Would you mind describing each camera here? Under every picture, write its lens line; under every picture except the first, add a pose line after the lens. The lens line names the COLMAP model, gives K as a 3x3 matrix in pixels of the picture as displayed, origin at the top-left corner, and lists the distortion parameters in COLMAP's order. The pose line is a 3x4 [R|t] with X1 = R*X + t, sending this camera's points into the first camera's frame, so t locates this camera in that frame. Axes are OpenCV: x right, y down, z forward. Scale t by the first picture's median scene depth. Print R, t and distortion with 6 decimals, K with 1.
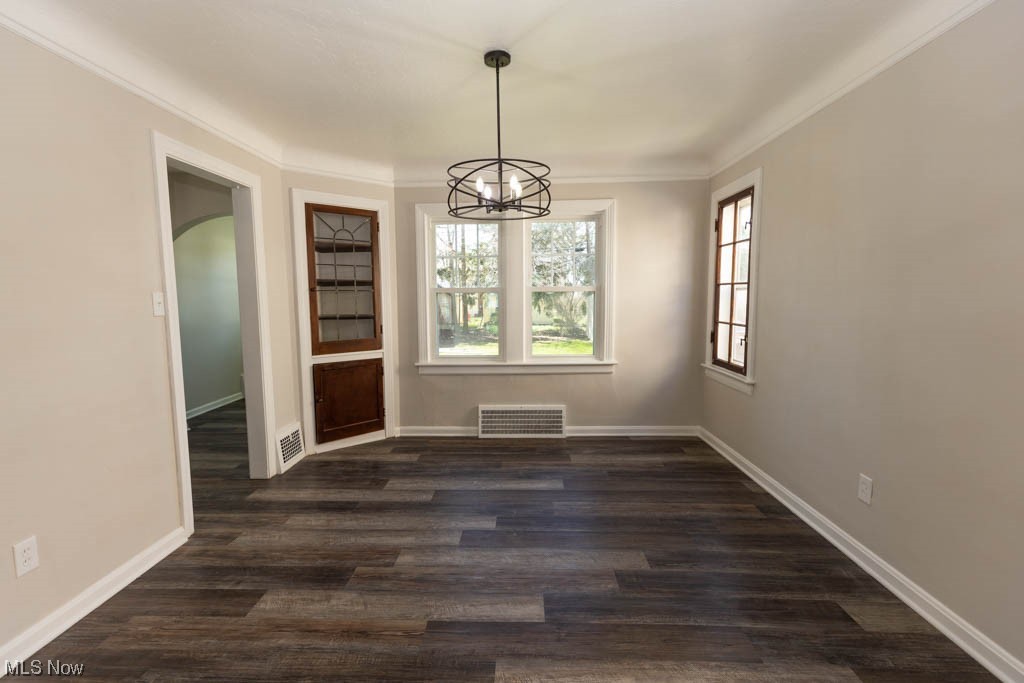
lens RADIAL K [[463.8, 0, 496.1], [0, 463.8, 339.7], [0, 0, 1]] dist [0.000251, 0.000411]
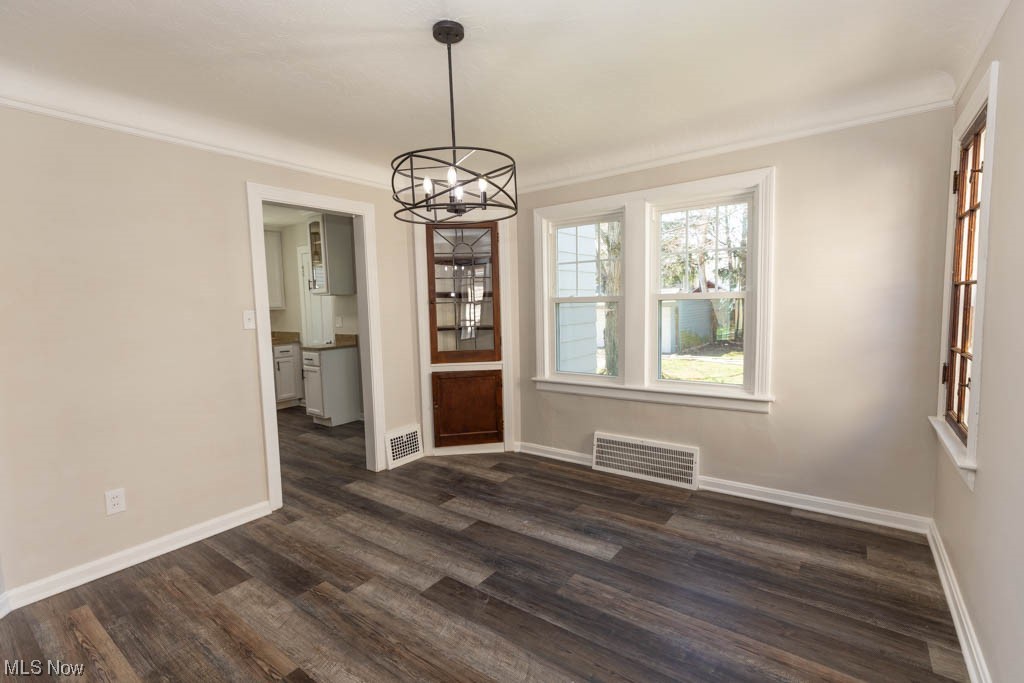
lens RADIAL K [[455.9, 0, 512.0], [0, 455.9, 341.5], [0, 0, 1]] dist [0.002909, 0.000344]
pose [[0.835407, 0.034533, -0.548546, 0.327400], [-0.034824, 0.999345, 0.009878, -0.033643], [0.548528, 0.010850, 0.836062, 0.218702]]
